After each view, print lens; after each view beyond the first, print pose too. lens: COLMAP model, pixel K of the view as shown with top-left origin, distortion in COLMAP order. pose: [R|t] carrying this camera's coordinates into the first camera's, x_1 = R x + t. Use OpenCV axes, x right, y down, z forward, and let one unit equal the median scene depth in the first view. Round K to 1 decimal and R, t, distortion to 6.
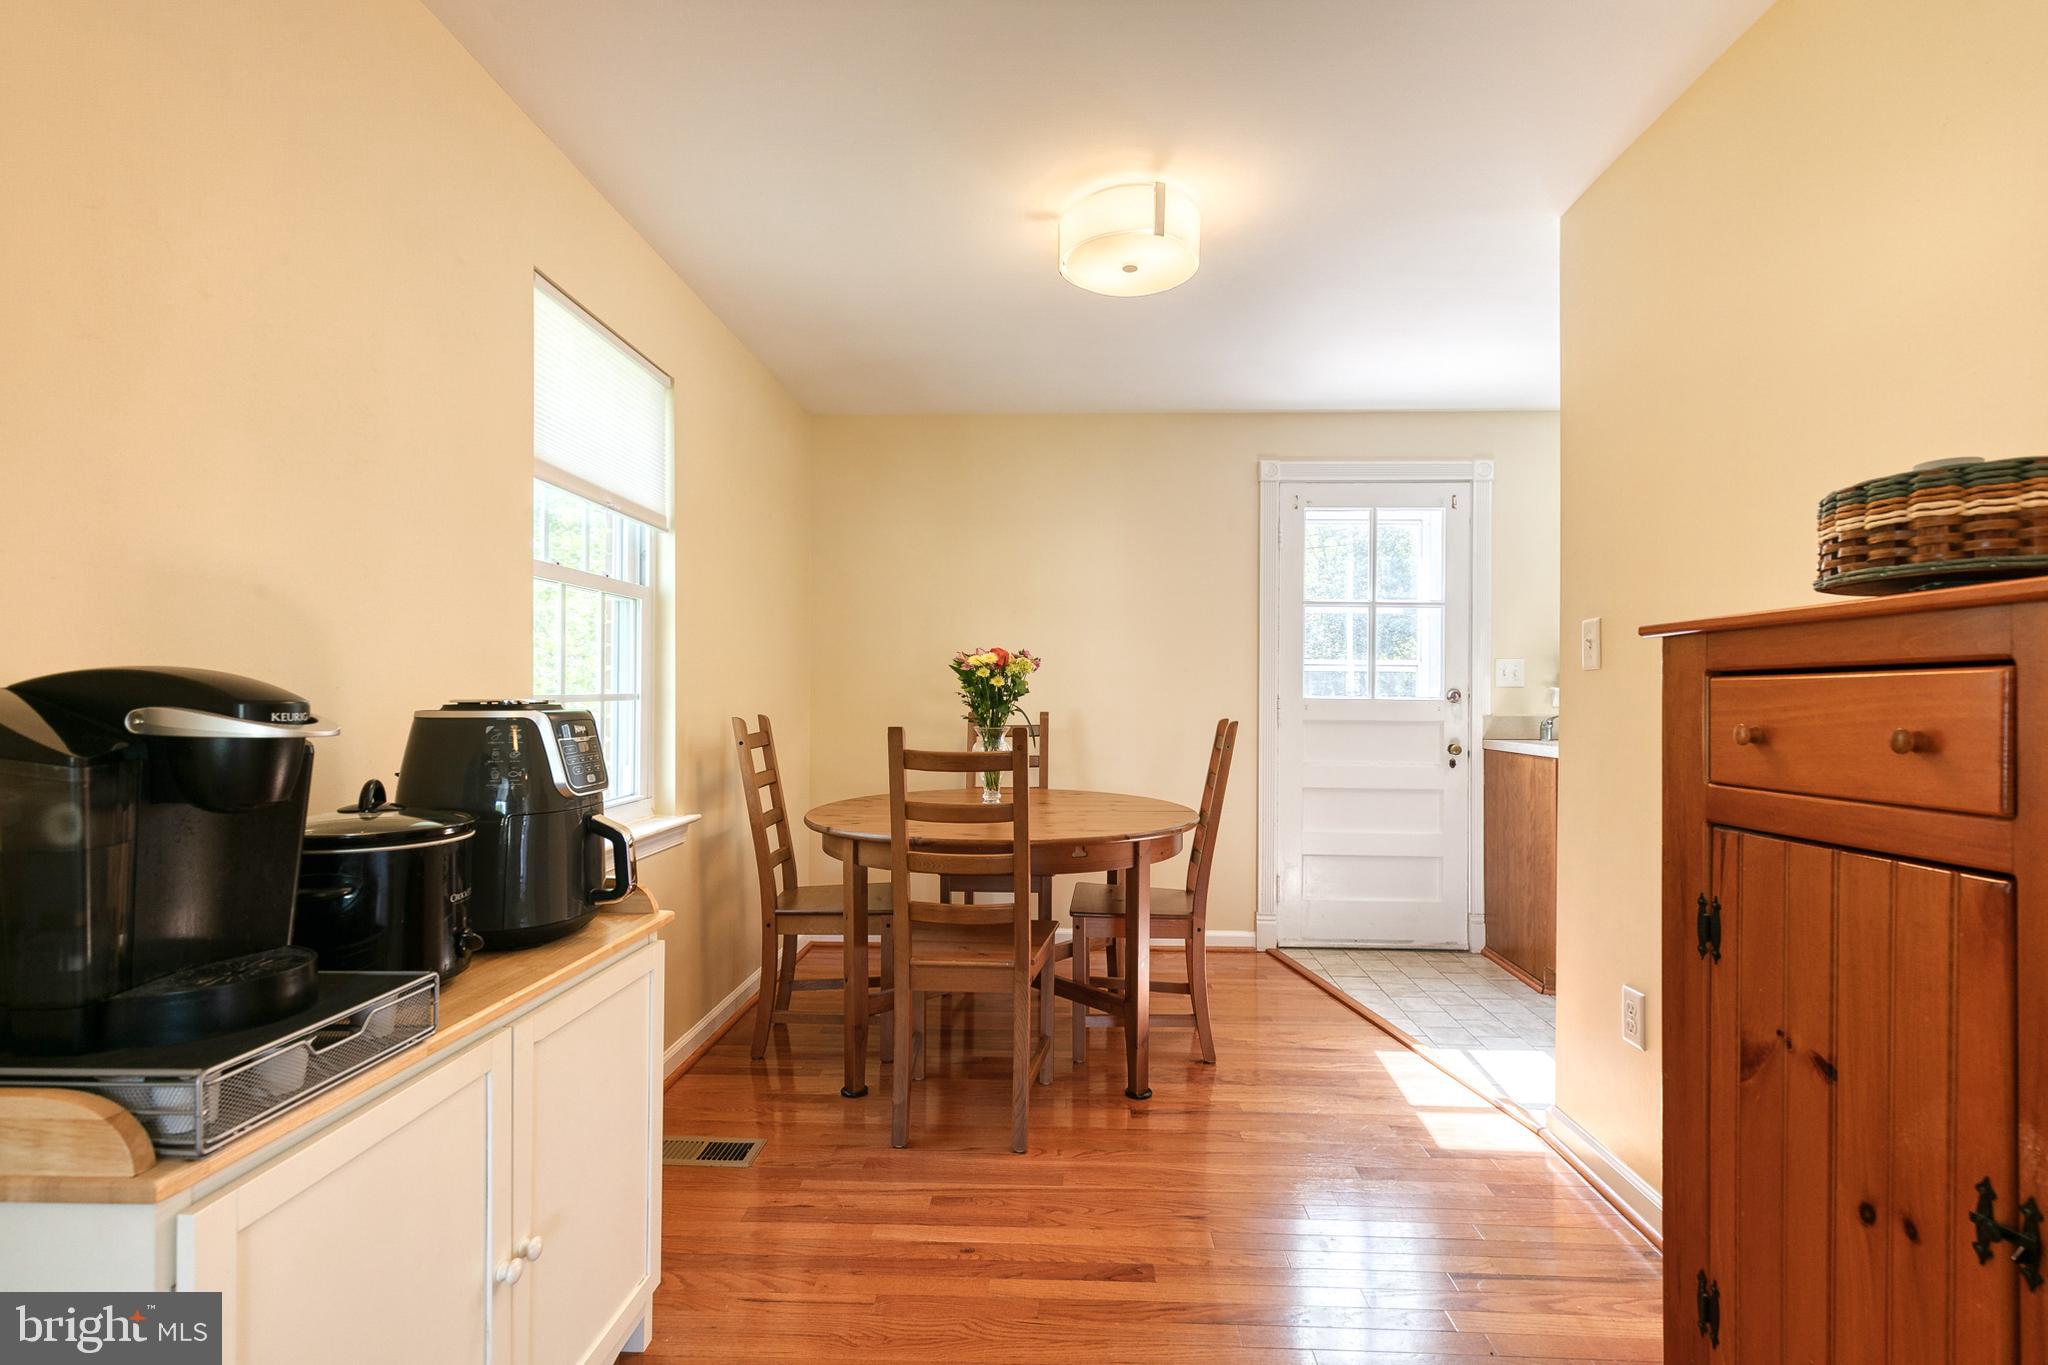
lens RADIAL K [[929.1, 0, 1022.9], [0, 929.1, 690.4], [0, 0, 1]] dist [0.010972, -0.003153]
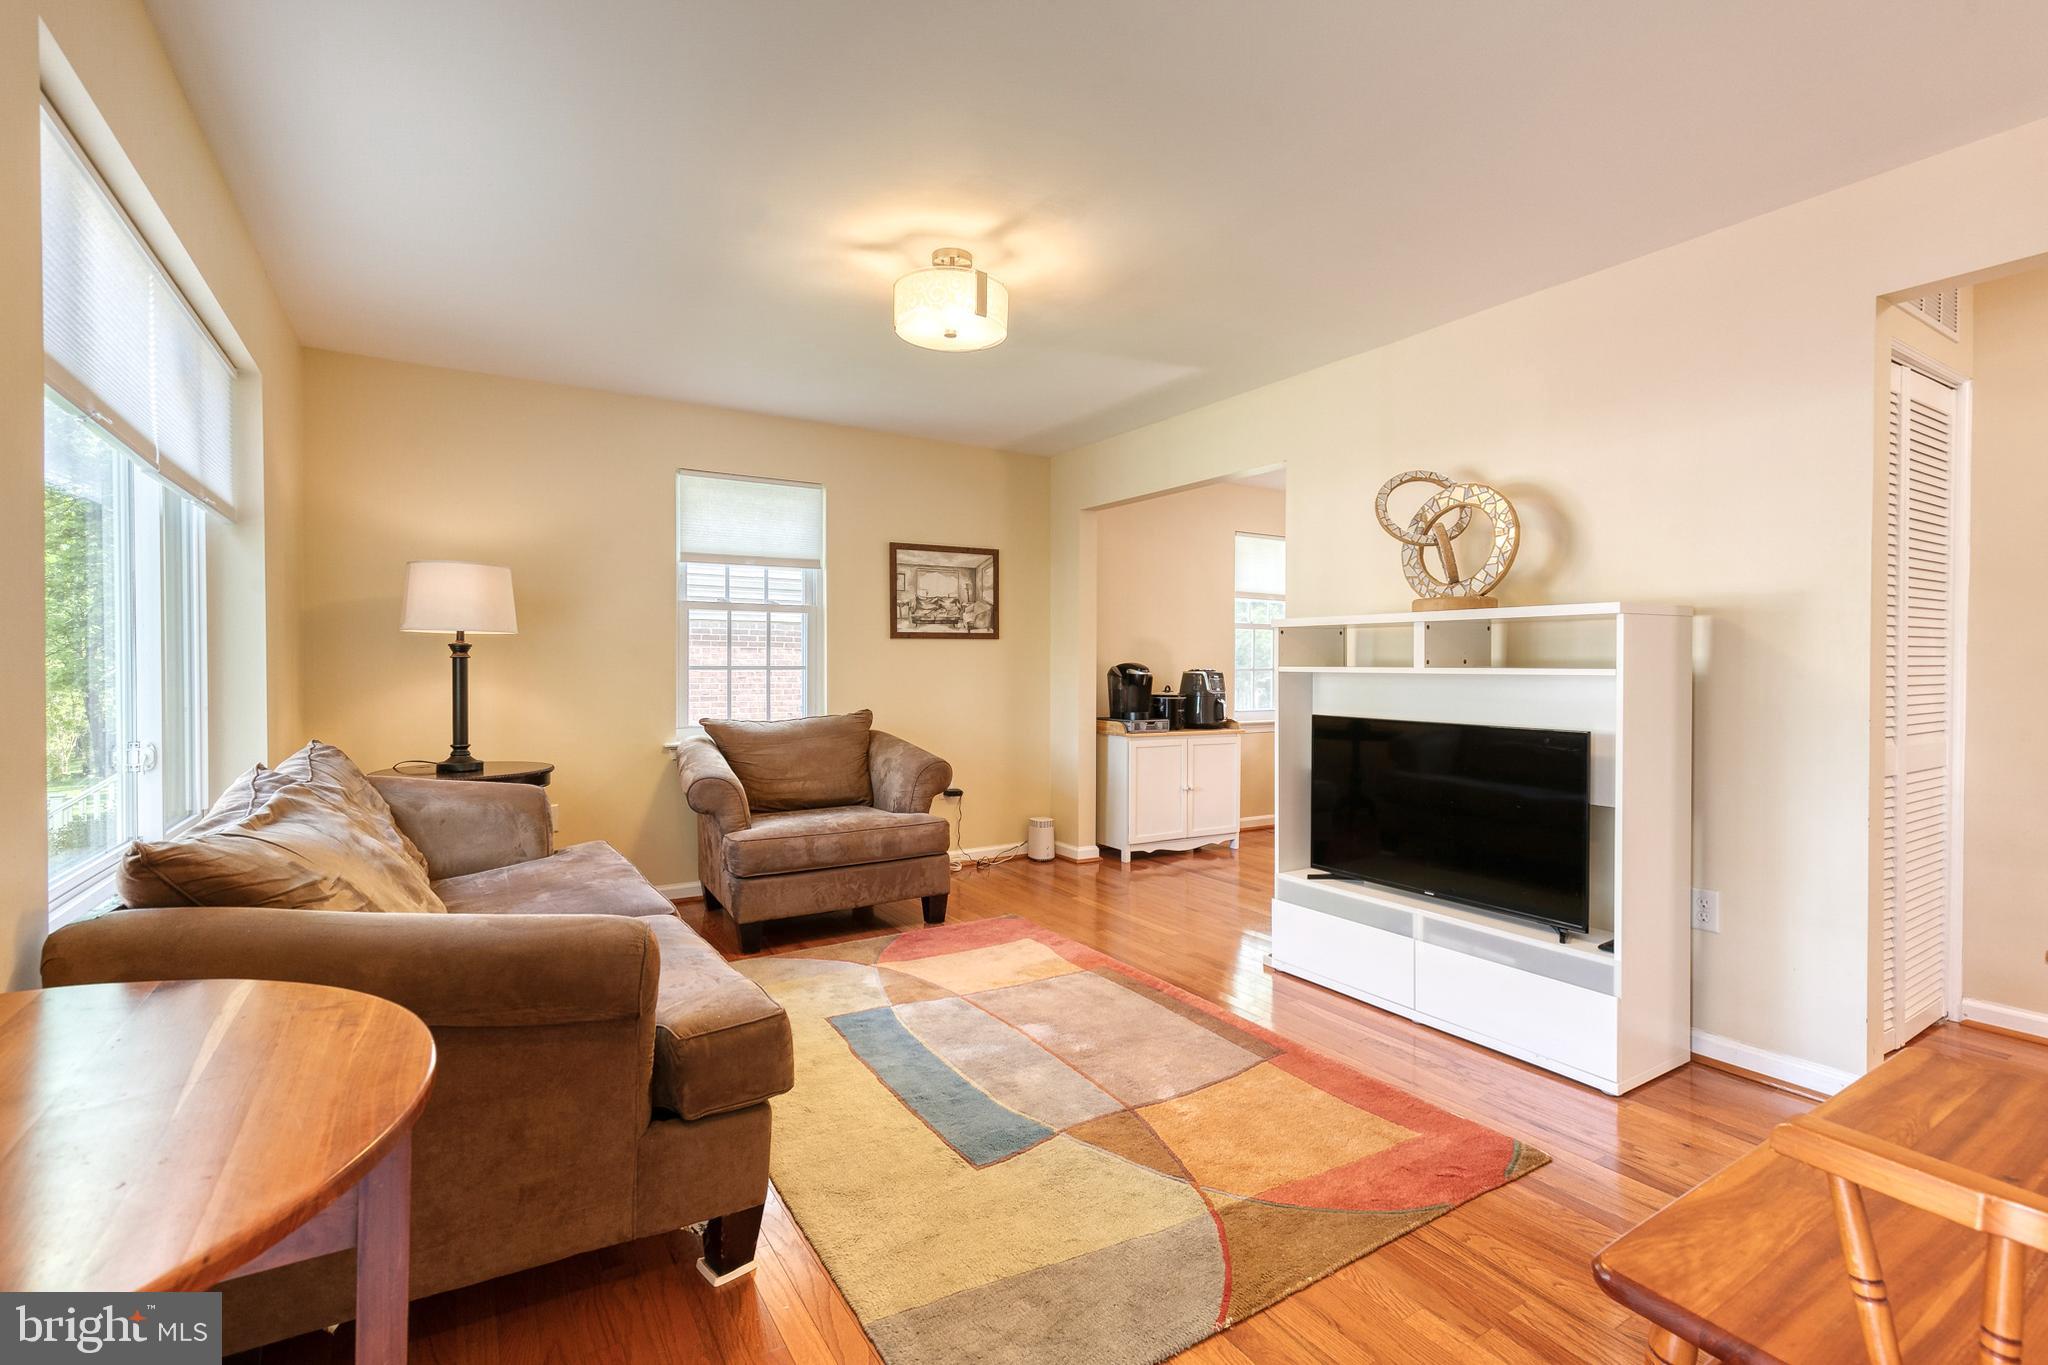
lens RADIAL K [[929.1, 0, 1041.3], [0, 929.1, 674.0], [0, 0, 1]] dist [0.010972, -0.003153]
pose [[0.577925, 0.006519, -0.816064, 2.819520], [0.000436, 0.999965, 0.008296, -0.000732], [0.816090, -0.005150, 0.577902, -2.282633]]
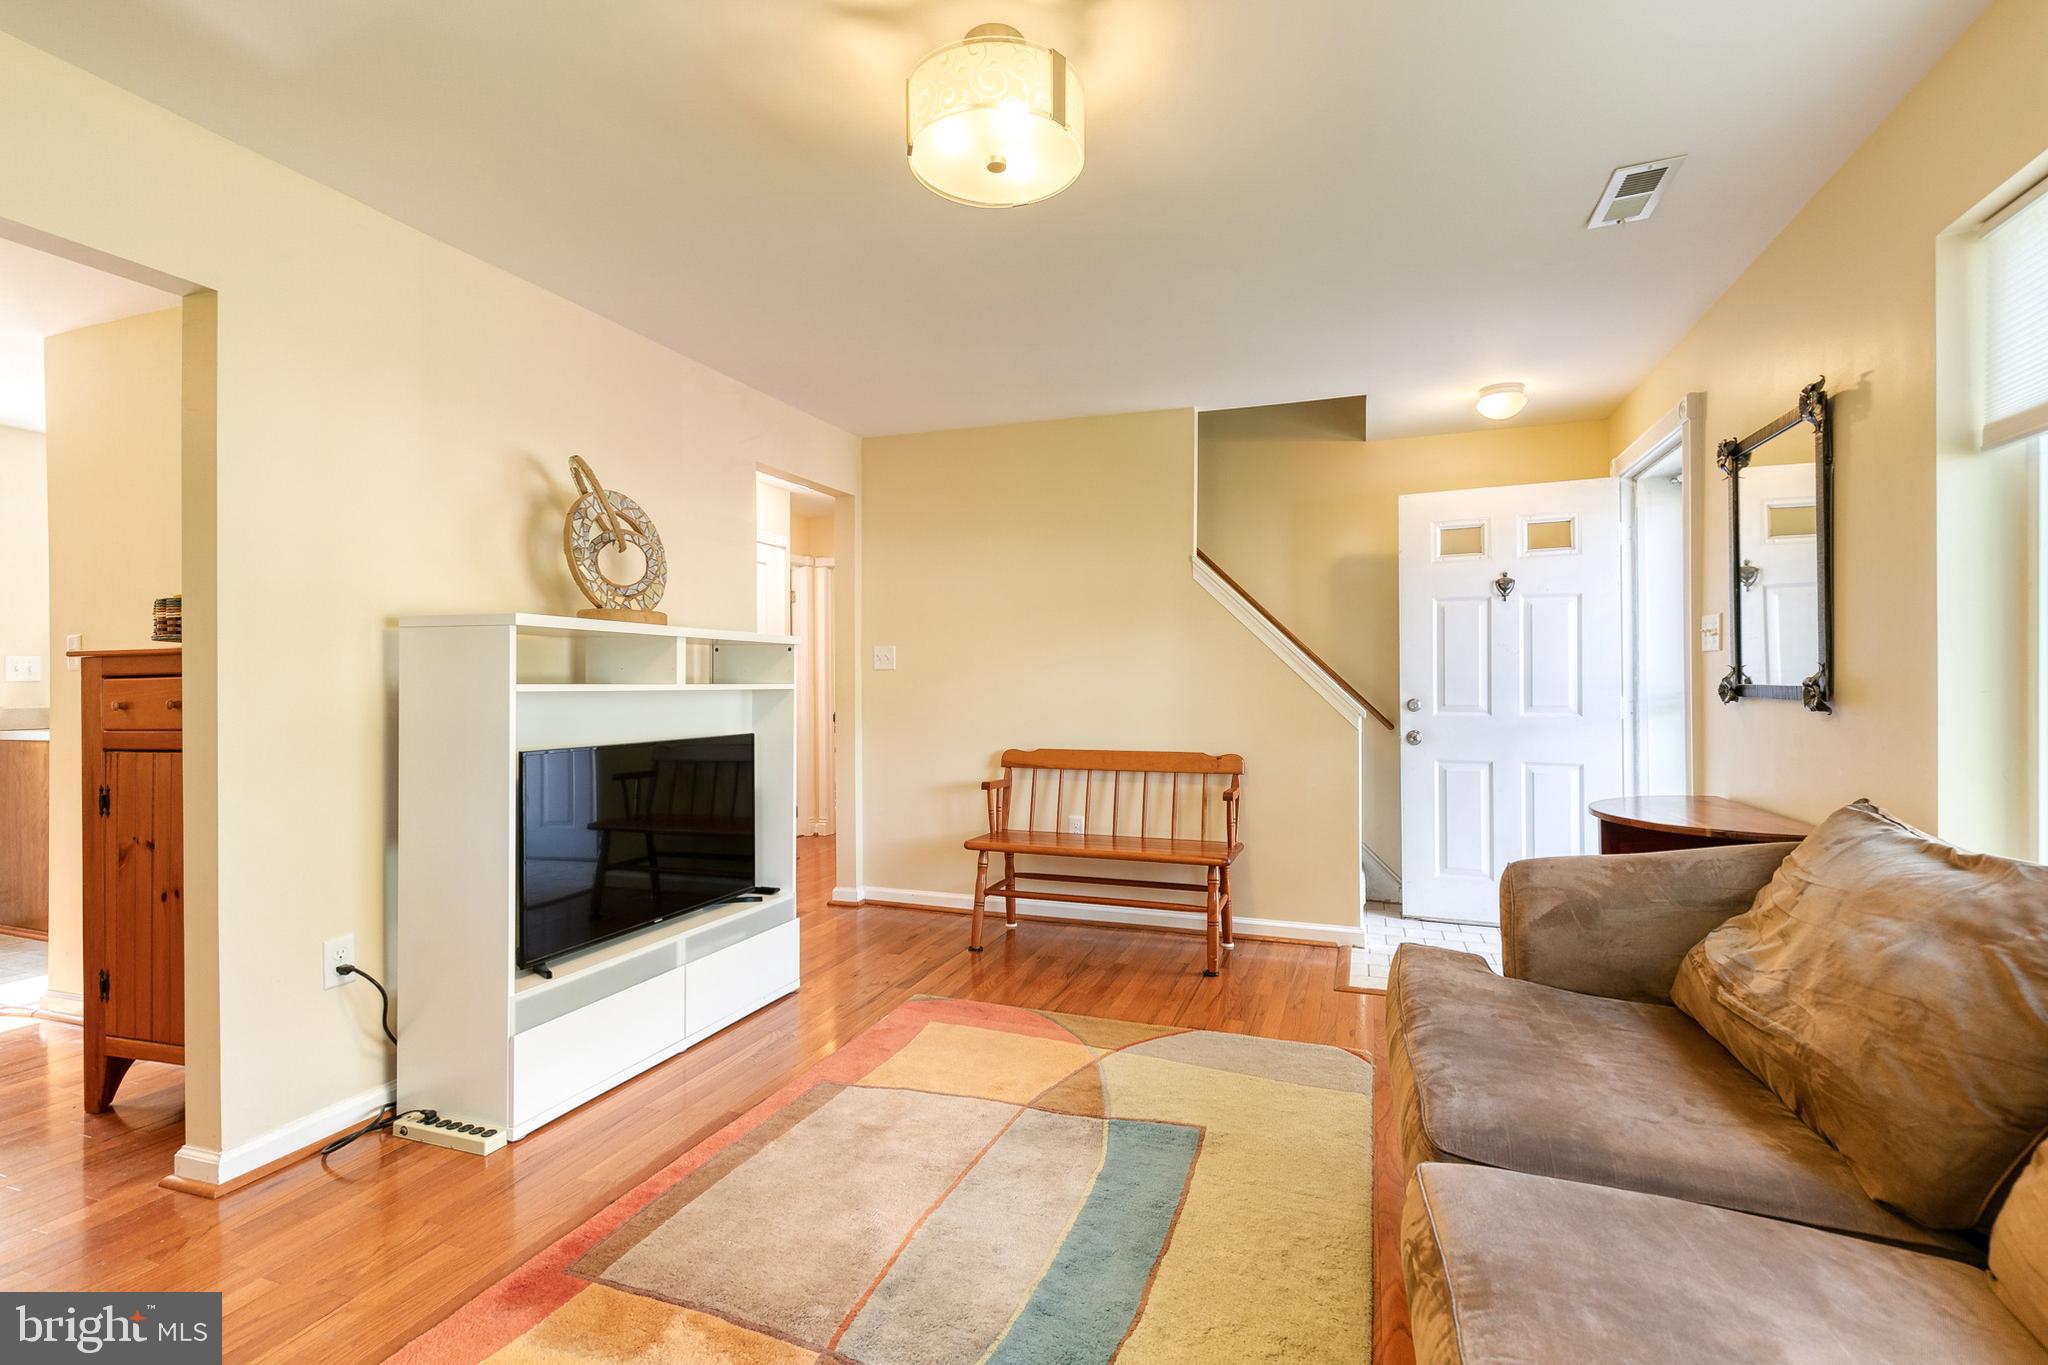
lens RADIAL K [[929.1, 0, 1040.5], [0, 929.1, 689.0], [0, 0, 1]] dist [0.010972, -0.003153]
pose [[0.283815, -0.009431, 0.958833, -0.671042], [0.002316, 0.999955, 0.009150, -0.005895], [-0.958876, -0.000376, 0.283825, -1.600833]]
